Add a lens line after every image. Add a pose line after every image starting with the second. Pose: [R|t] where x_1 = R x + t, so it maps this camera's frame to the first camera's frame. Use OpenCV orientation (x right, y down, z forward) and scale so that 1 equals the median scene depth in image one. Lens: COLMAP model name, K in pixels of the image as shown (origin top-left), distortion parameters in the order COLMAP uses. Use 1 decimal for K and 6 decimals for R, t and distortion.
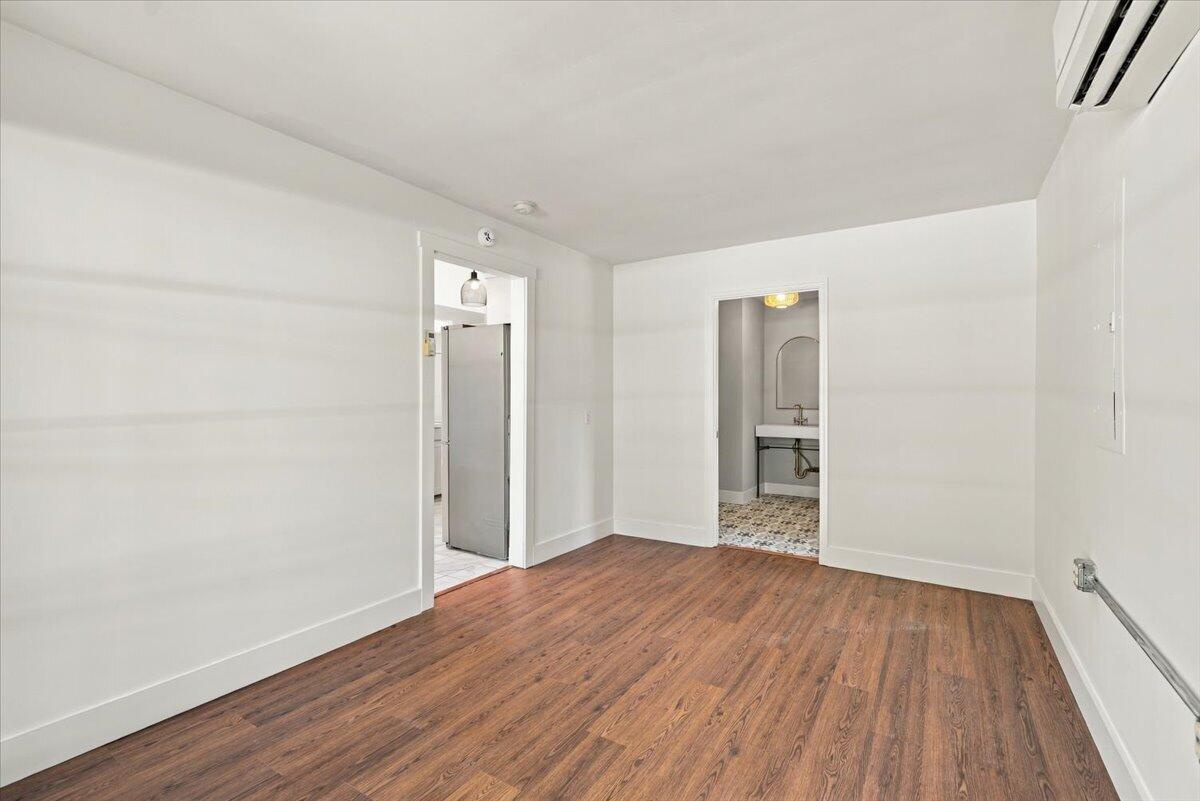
lens RADIAL K [[535.4, 0, 600.0], [0, 535.4, 400.5], [0, 0, 1]] dist [0.000973, 0.000087]
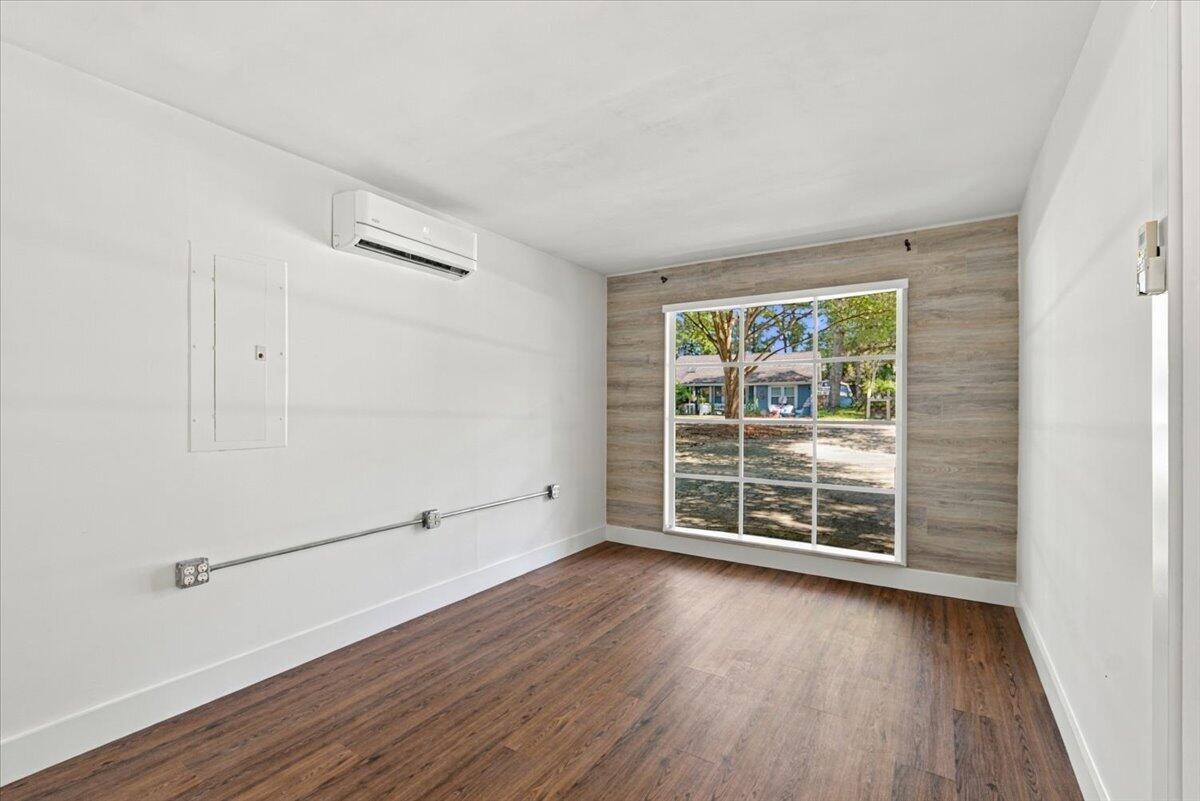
lens RADIAL K [[535.4, 0, 600.0], [0, 535.4, 400.5], [0, 0, 1]] dist [0.000973, 0.000087]
pose [[-0.999999, -0.001059, -0.001066, 0.081445], [-0.001058, 0.999999, -0.001129, -0.017294], [0.001068, -0.001127, -0.999999, 1.964432]]
